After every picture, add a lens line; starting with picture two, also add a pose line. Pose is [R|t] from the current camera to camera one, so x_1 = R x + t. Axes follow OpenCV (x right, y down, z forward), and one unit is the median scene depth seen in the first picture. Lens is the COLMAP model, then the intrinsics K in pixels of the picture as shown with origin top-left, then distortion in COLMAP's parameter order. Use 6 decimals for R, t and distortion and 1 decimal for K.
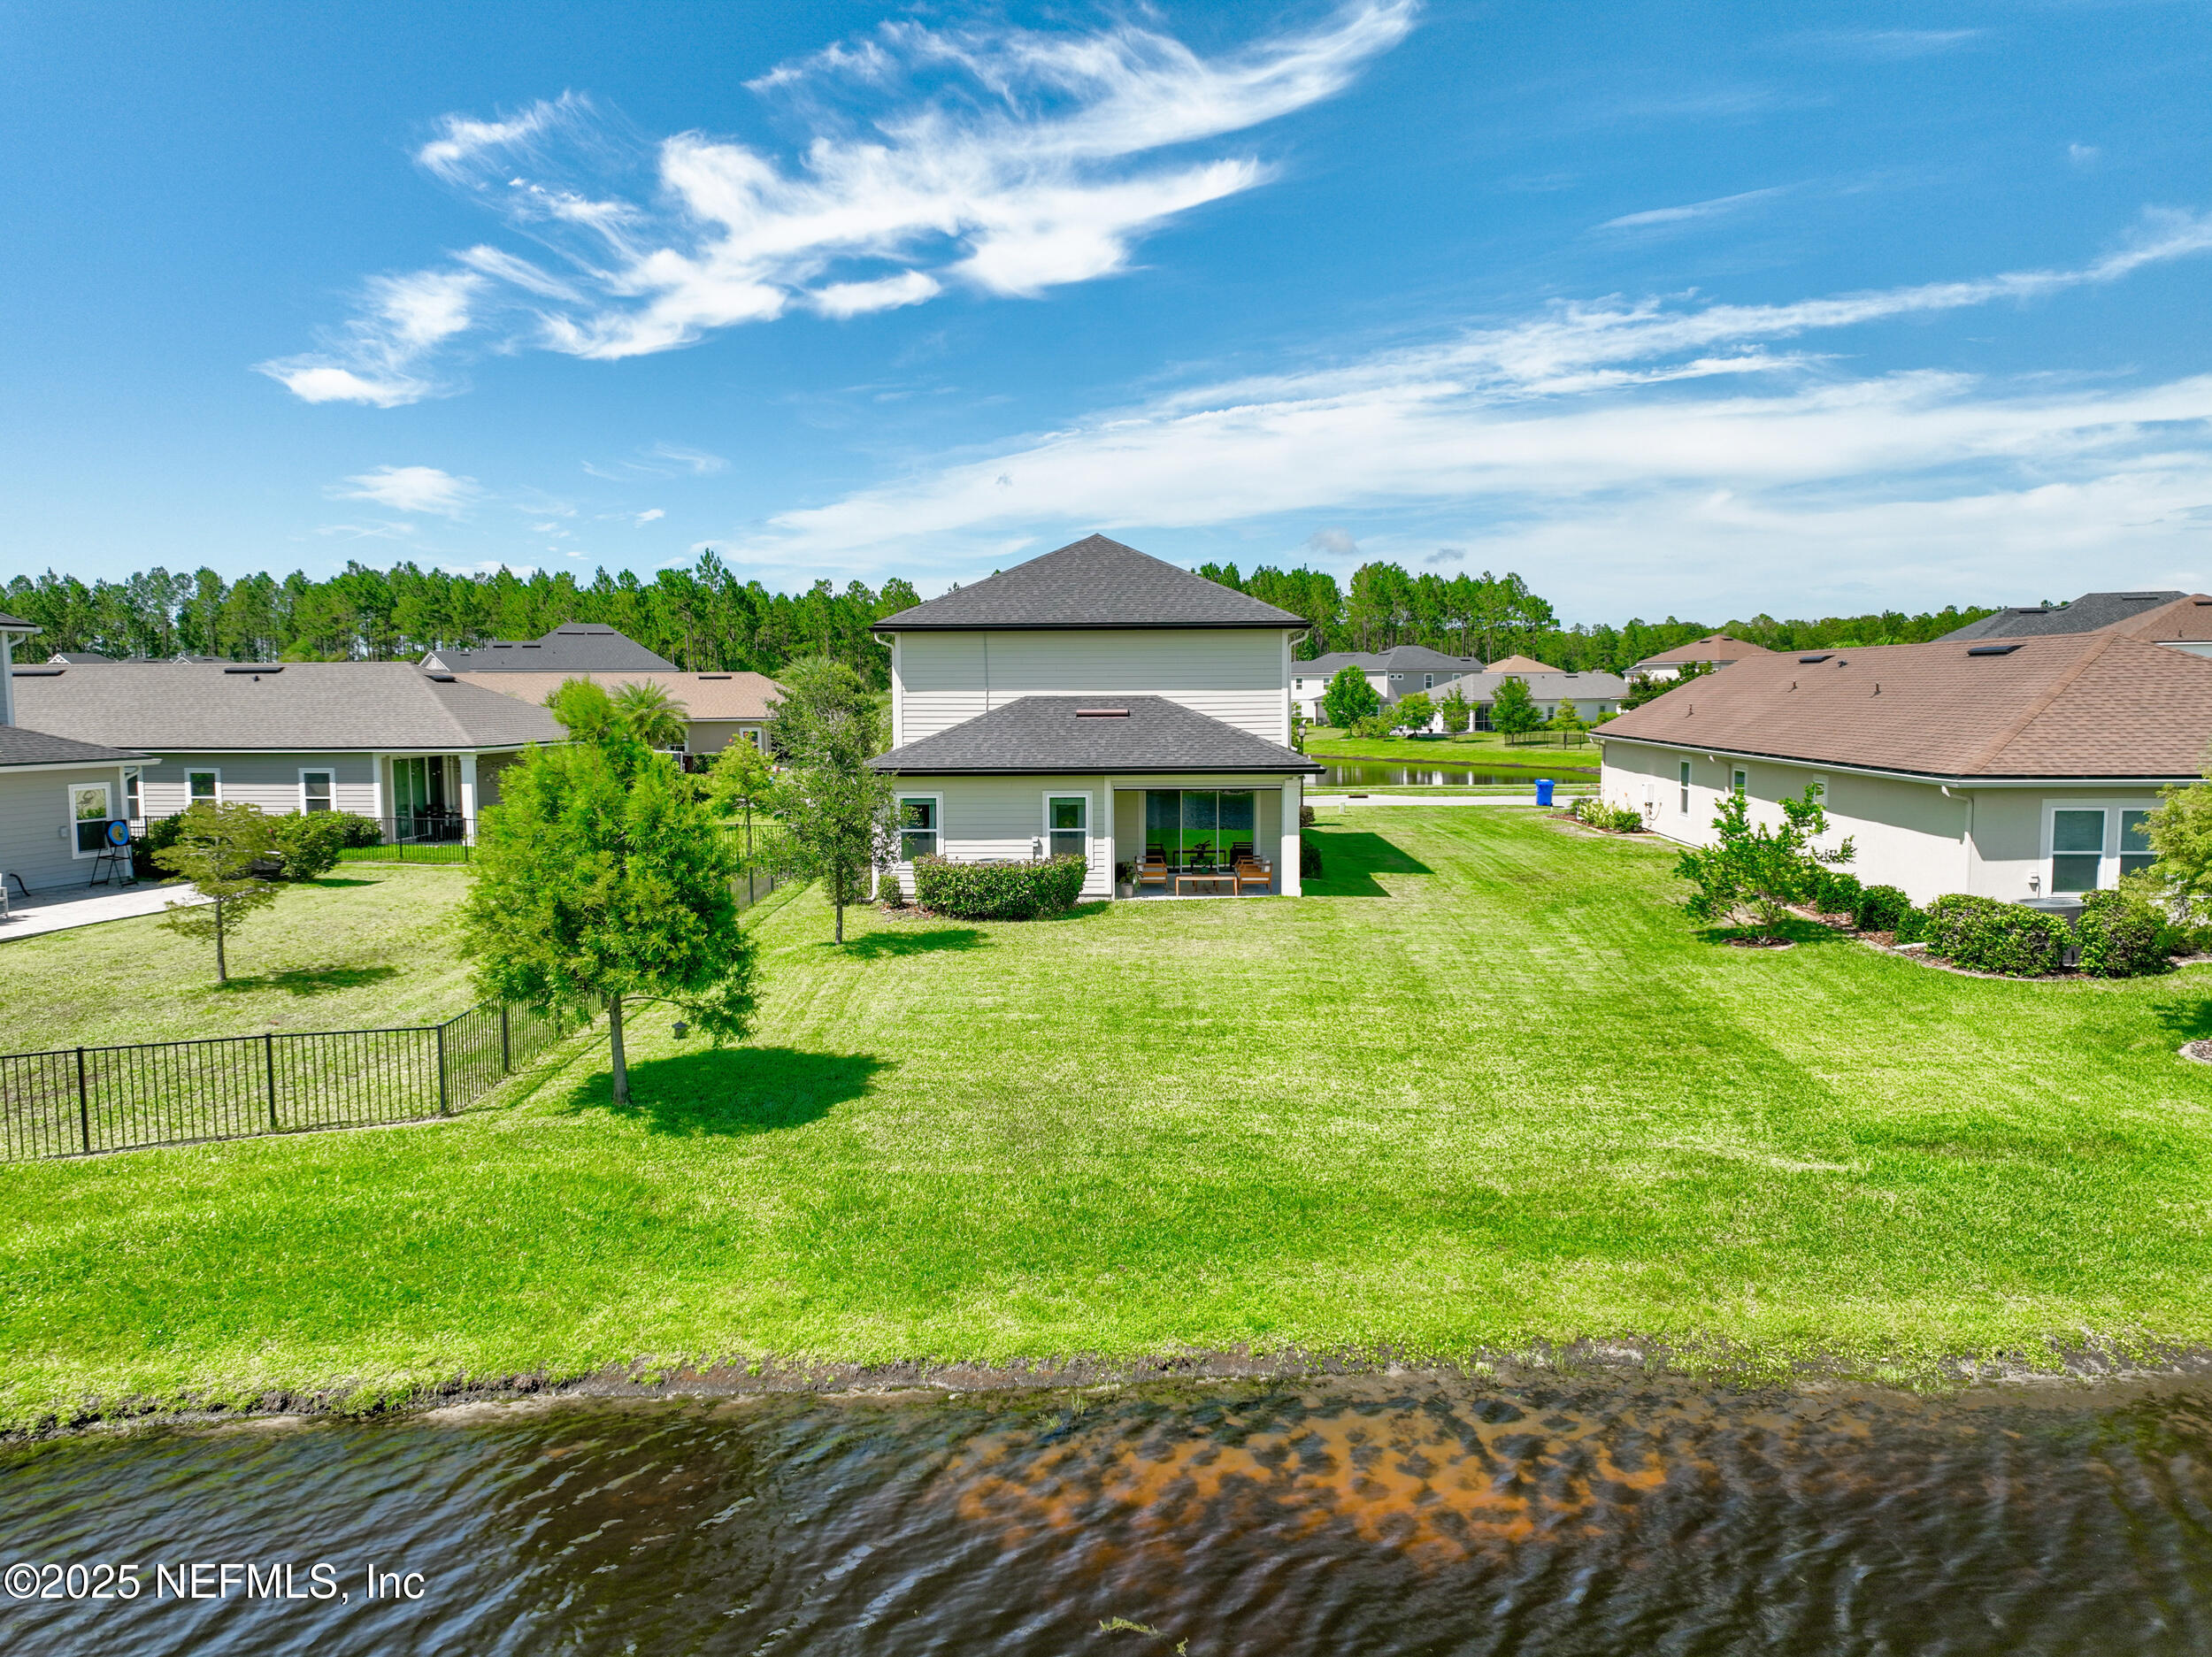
lens RADIAL K [[1577.1, 0, 1106.0], [0, 1577.1, 828.5], [0, 0, 1]] dist [0.000545, 0.001616]
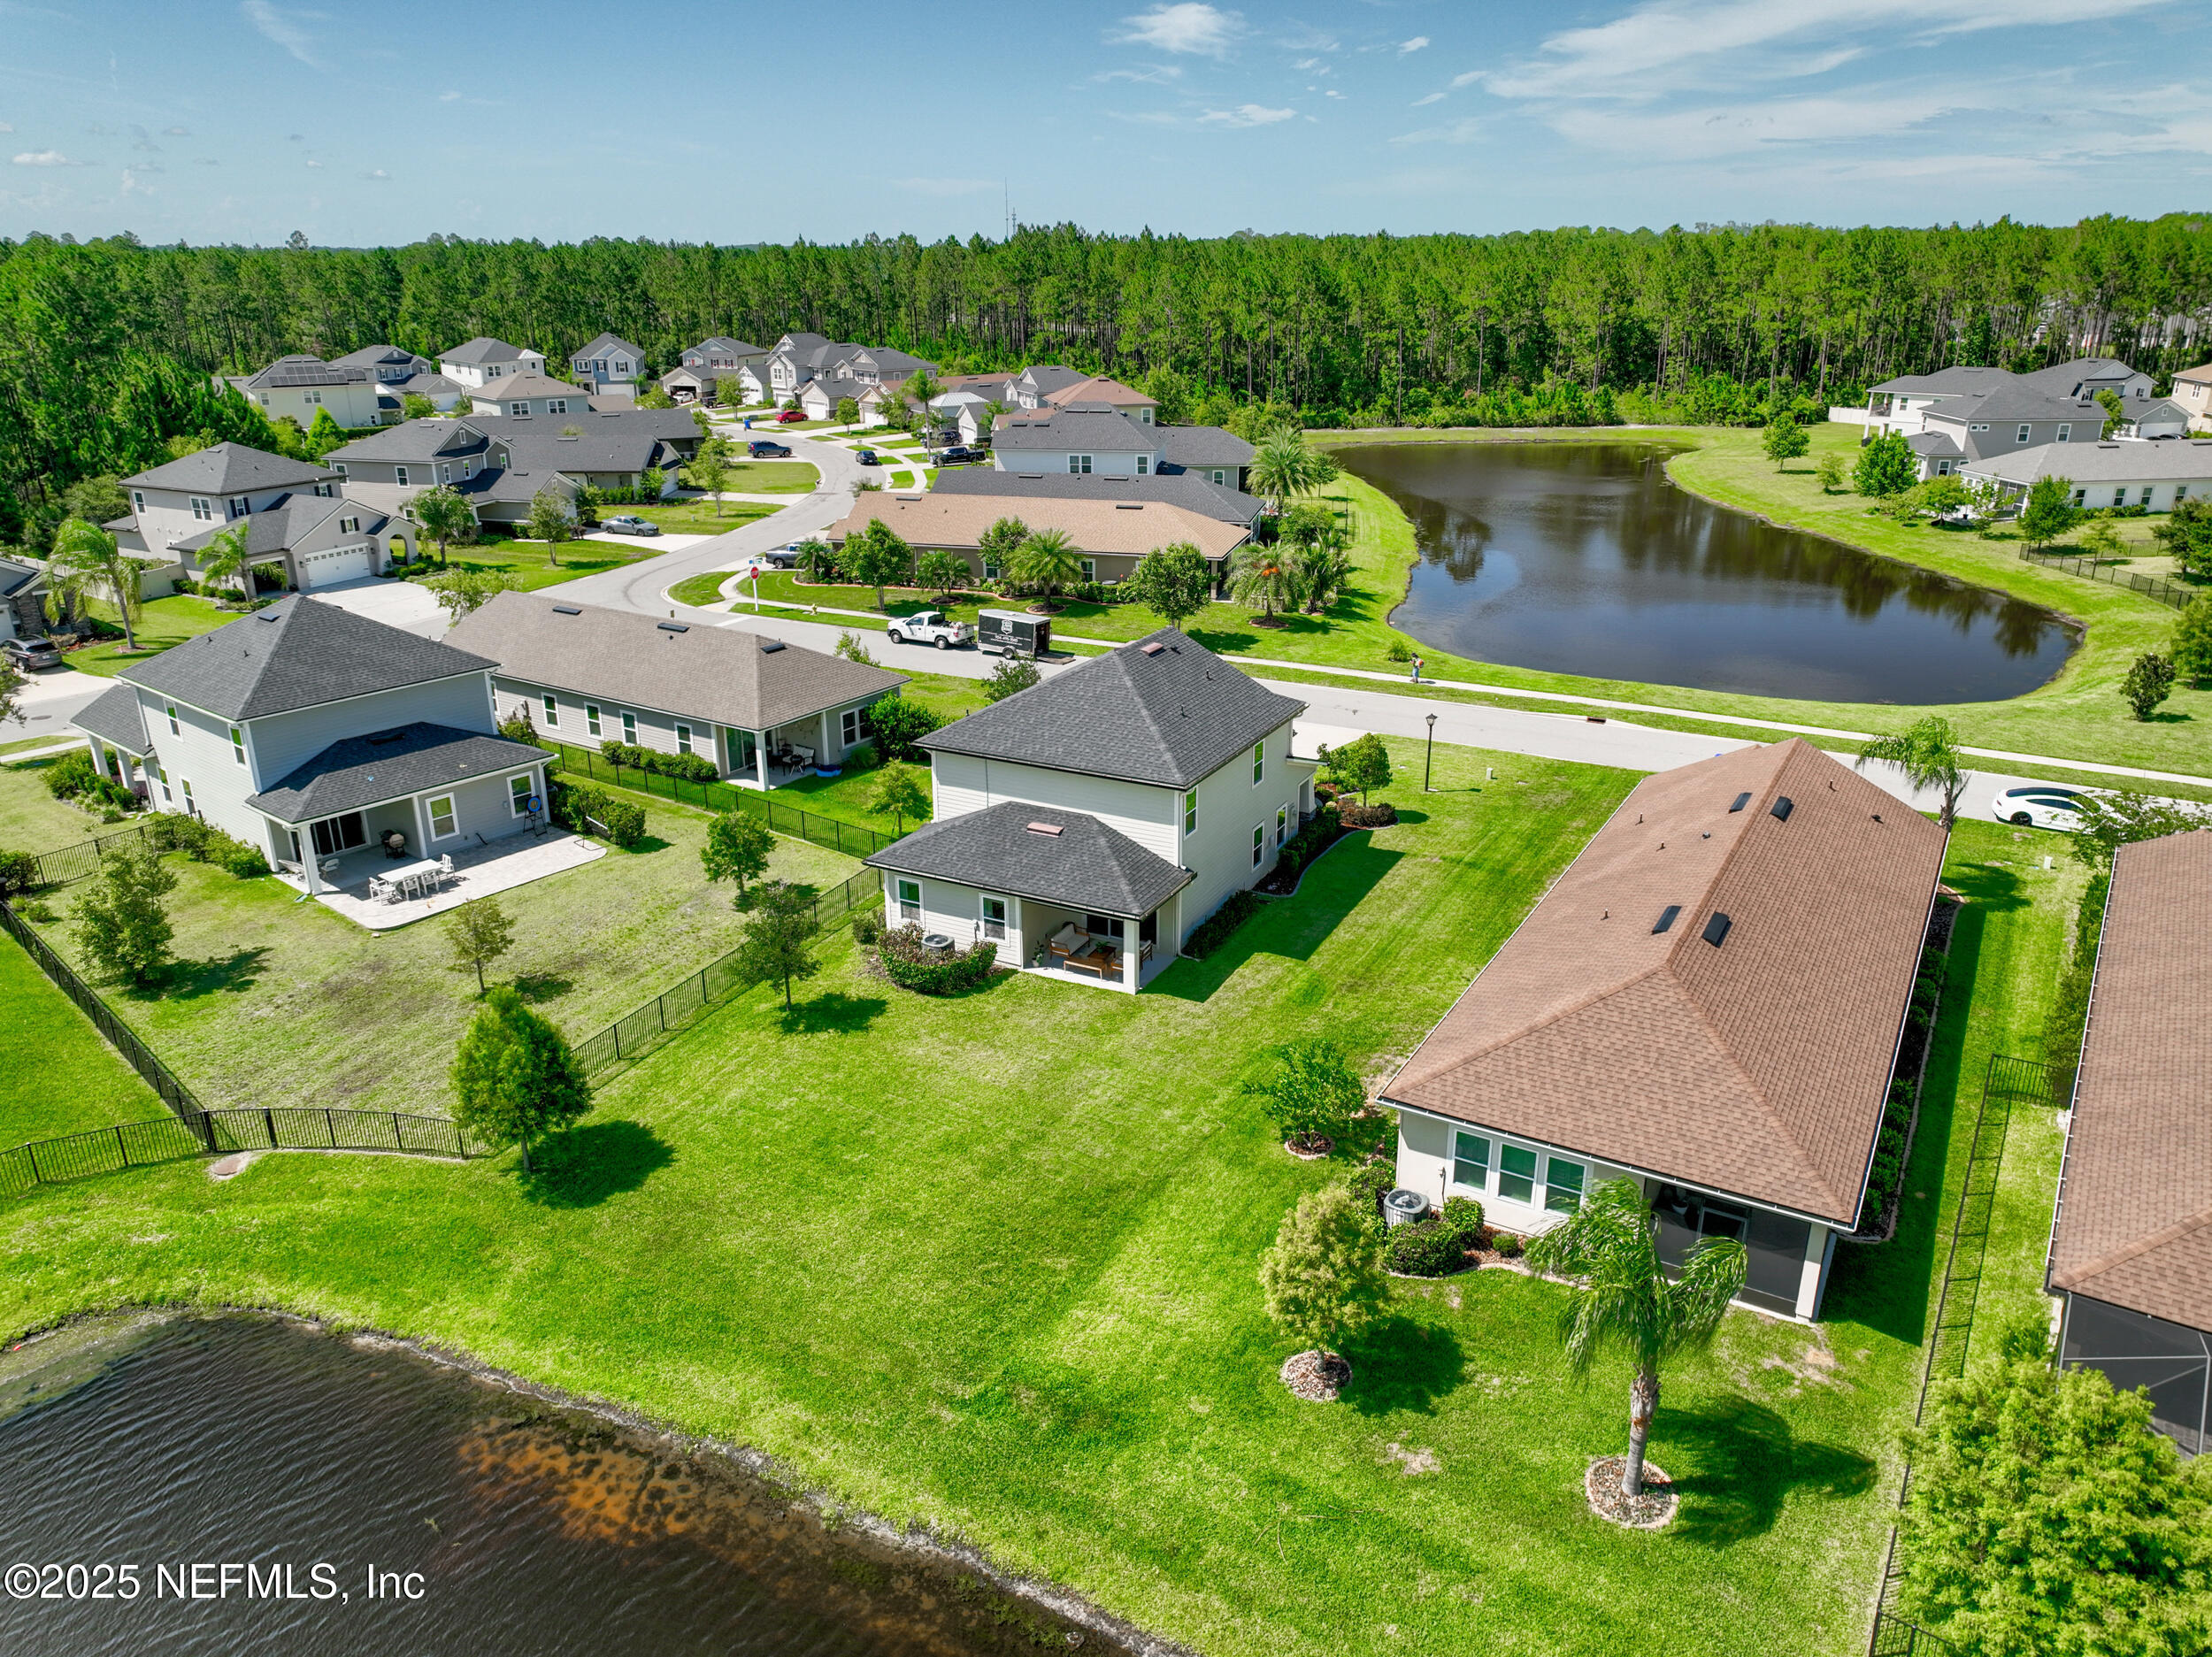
lens RADIAL K [[1577.1, 0, 1106.0], [0, 1577.1, 828.5], [0, 0, 1]] dist [0.000545, 0.001616]
pose [[0.894046, 0.160626, -0.418187, 0.621753], [-0.038824, 0.957777, 0.284880, -0.466881], [0.446289, -0.238460, 0.862533, -0.190638]]
